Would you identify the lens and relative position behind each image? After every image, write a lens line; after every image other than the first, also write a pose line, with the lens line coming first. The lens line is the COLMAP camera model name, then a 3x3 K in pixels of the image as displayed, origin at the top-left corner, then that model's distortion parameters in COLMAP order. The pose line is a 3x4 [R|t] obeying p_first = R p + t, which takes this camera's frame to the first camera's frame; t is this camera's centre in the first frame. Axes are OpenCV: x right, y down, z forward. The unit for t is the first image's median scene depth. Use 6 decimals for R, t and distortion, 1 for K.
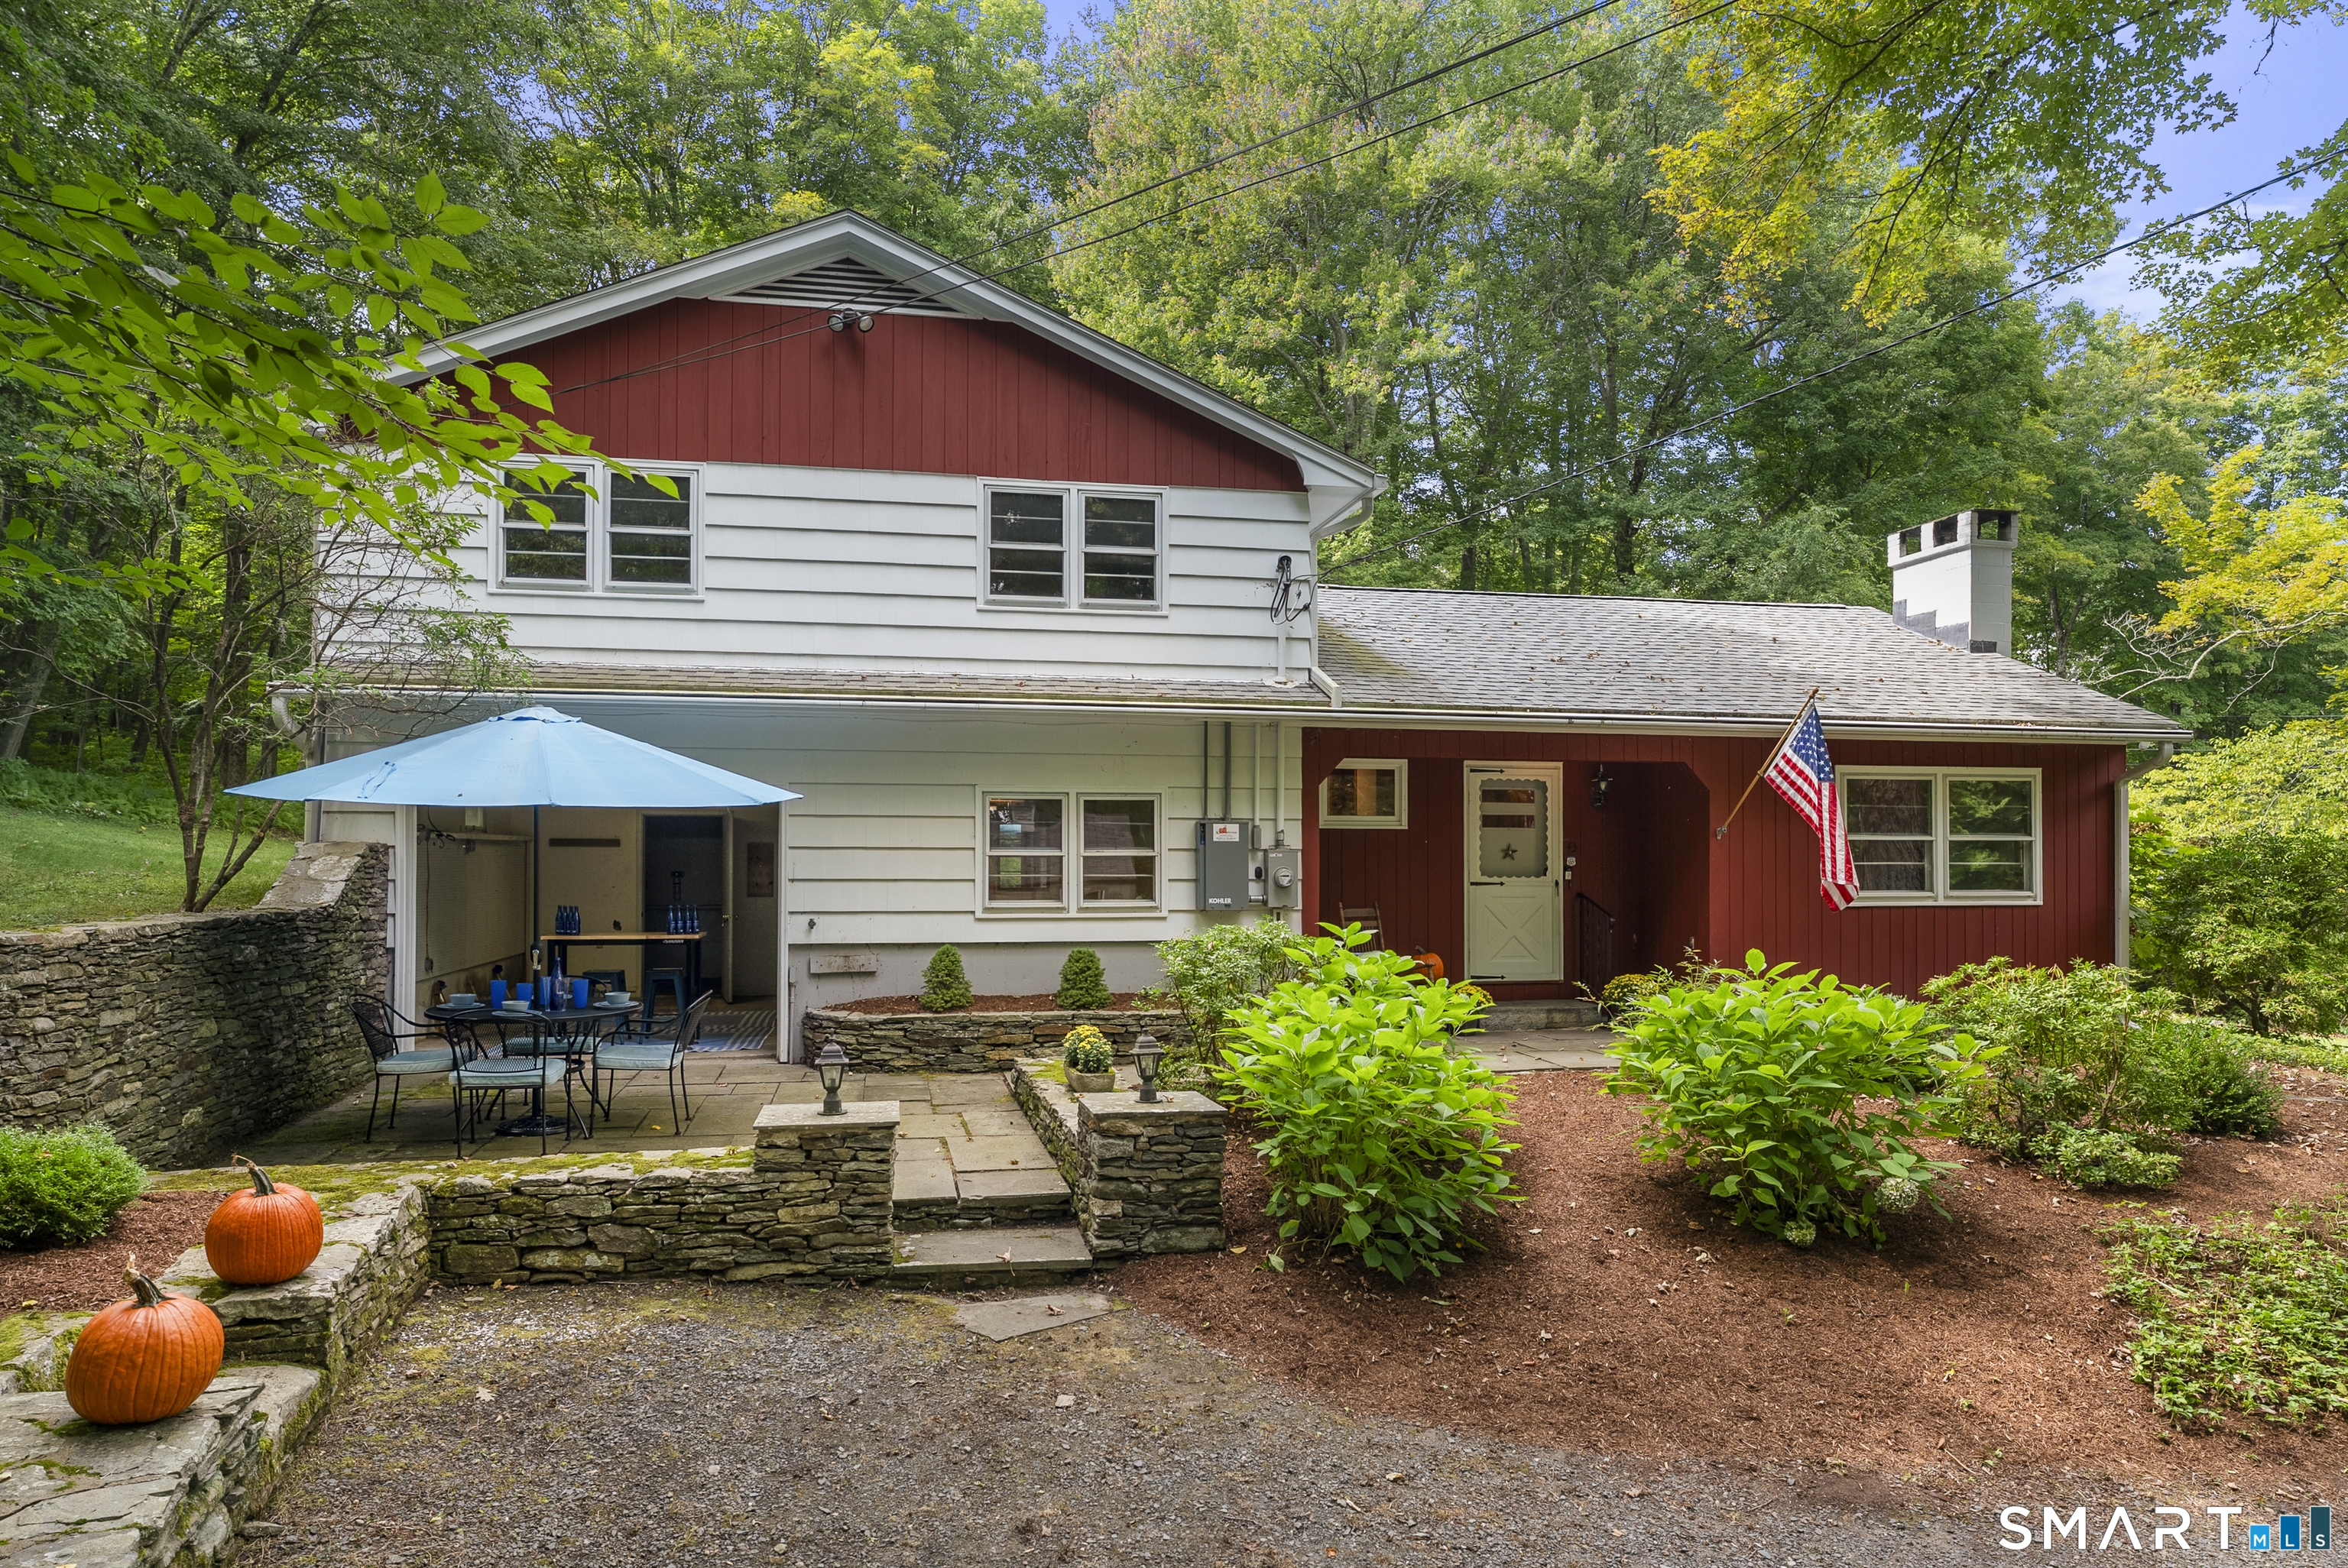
lens RADIAL K [[1497.0, 0, 1174.0], [0, 1497.0, 784.0], [0, 0, 1]] dist [-0.001248, -0.000378]
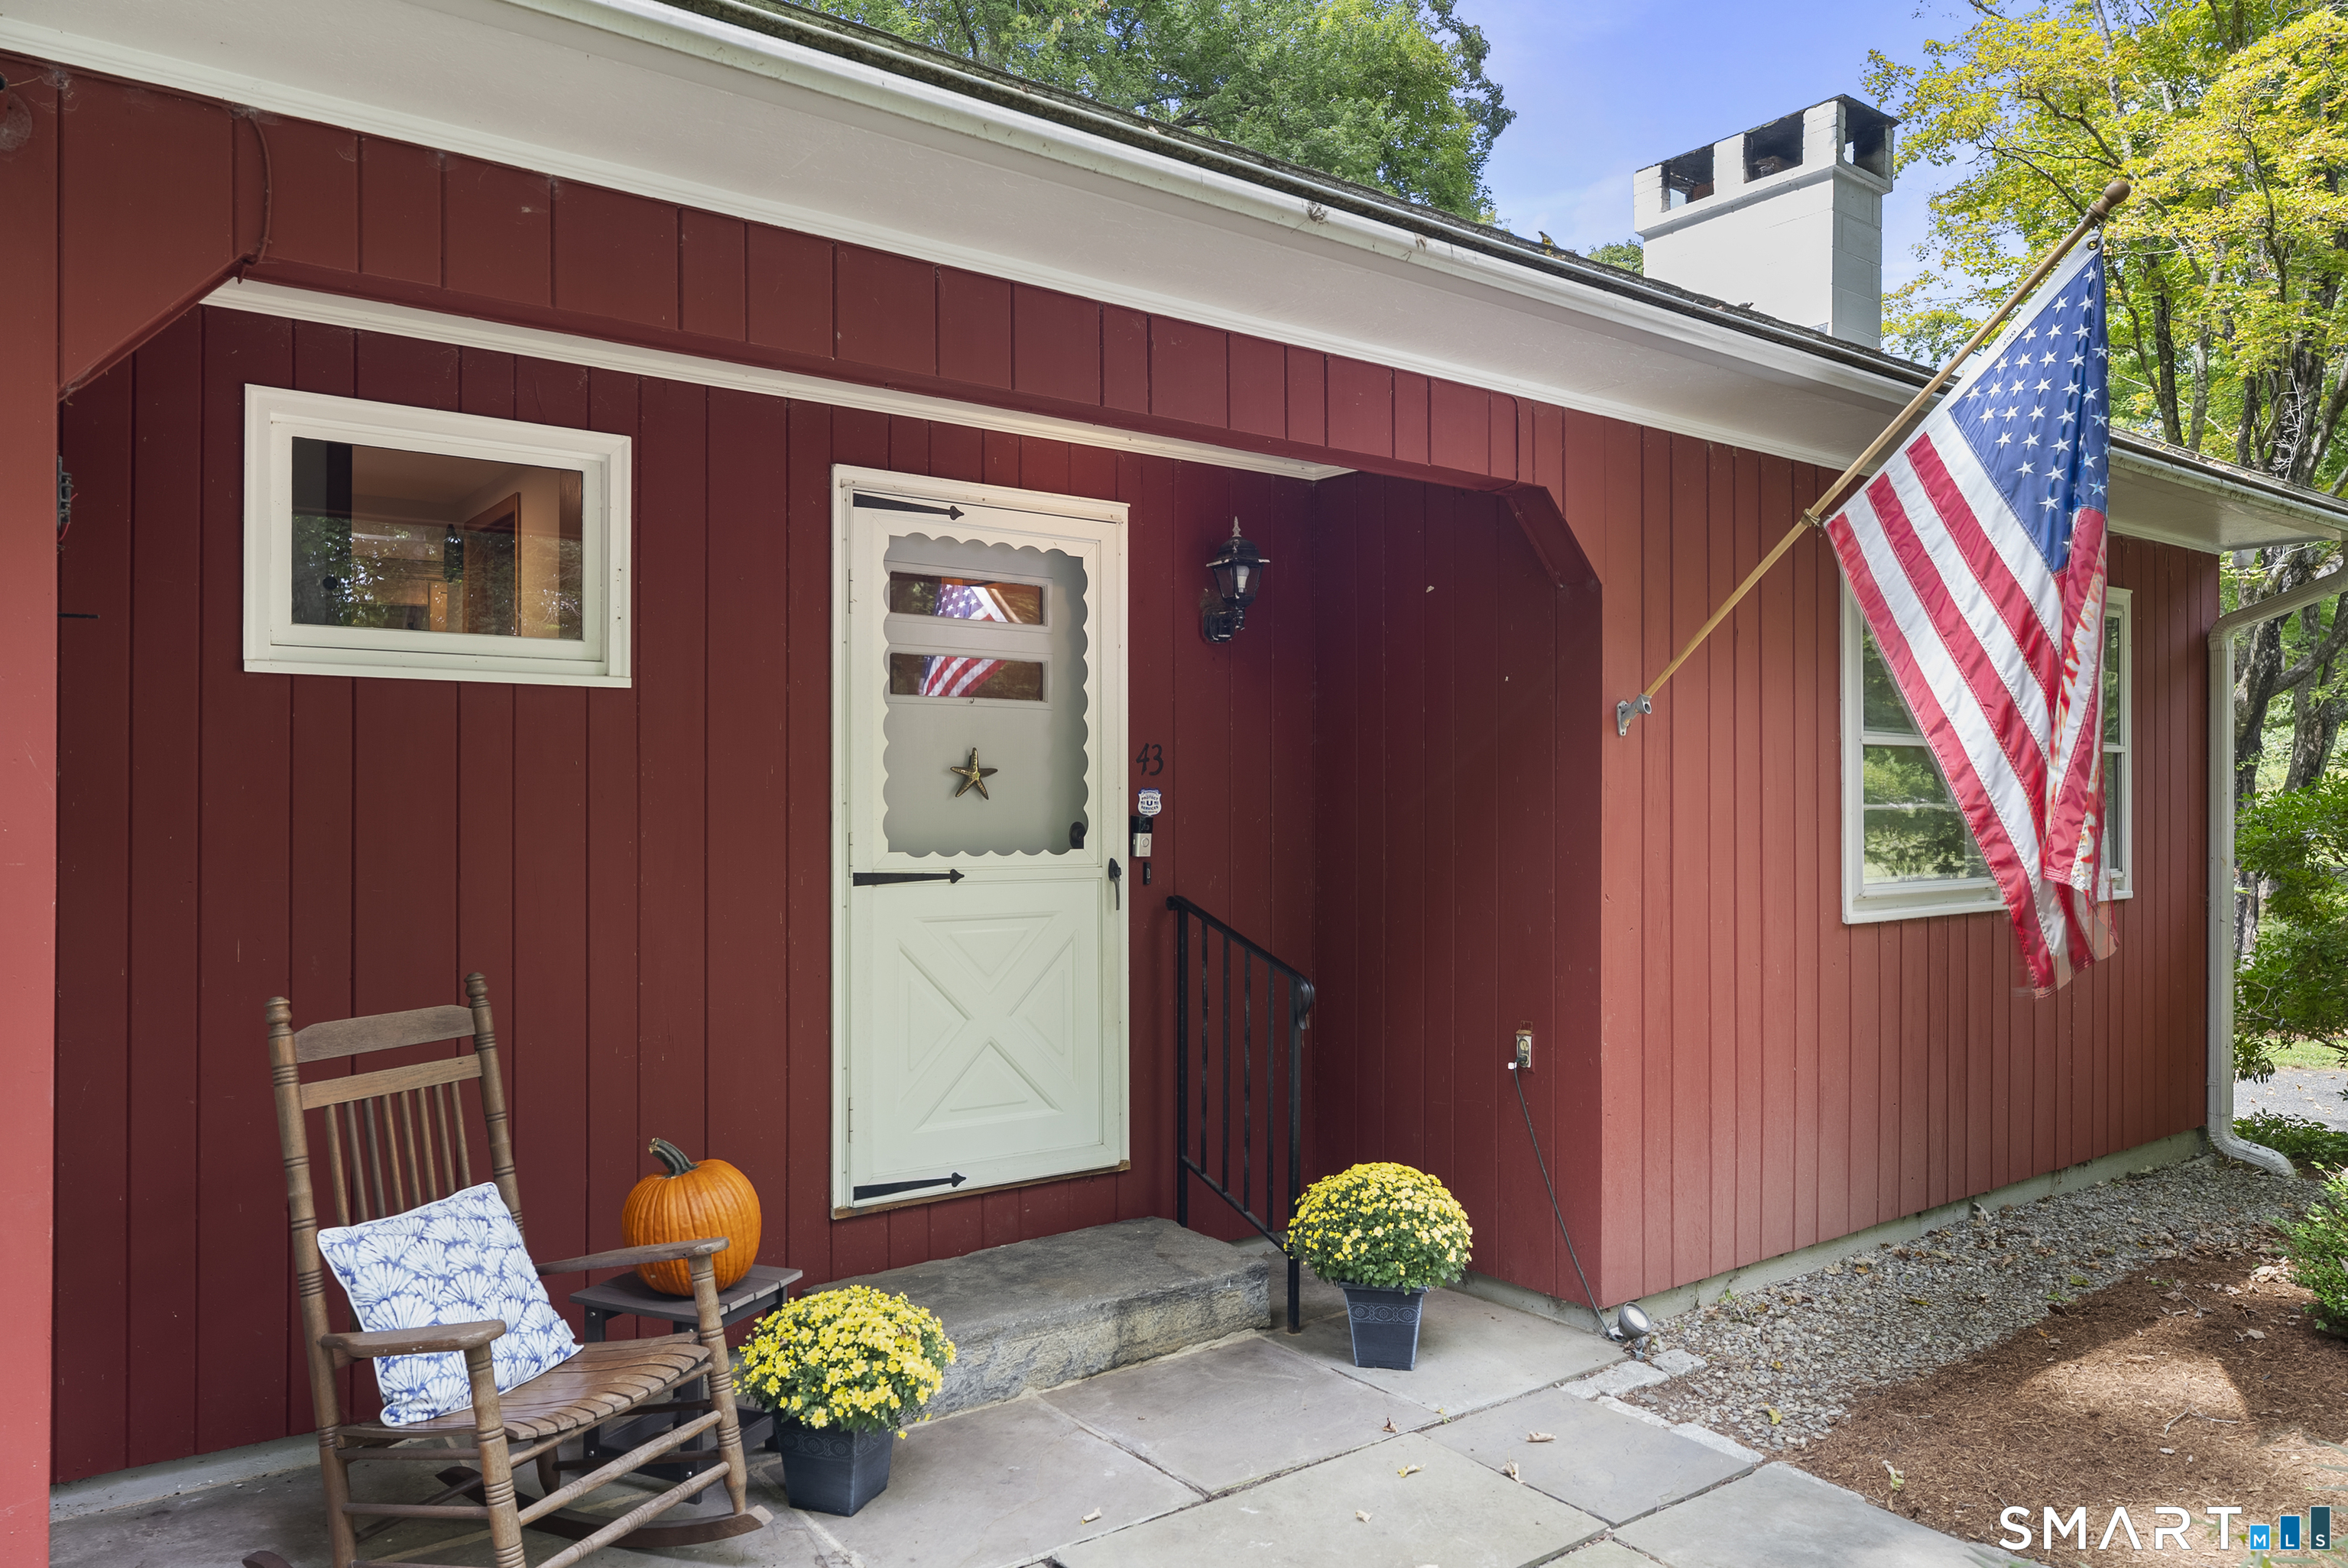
lens RADIAL K [[1555.3, 0, 1174.0], [0, 1555.3, 784.0], [0, 0, 1]] dist [-0.001795, -0.000250]
pose [[0.904449, 0.003567, 0.426566, 0.122688], [-0.018590, 0.999345, 0.031061, 0.036822], [-0.426176, -0.036023, 0.903923, 0.687575]]
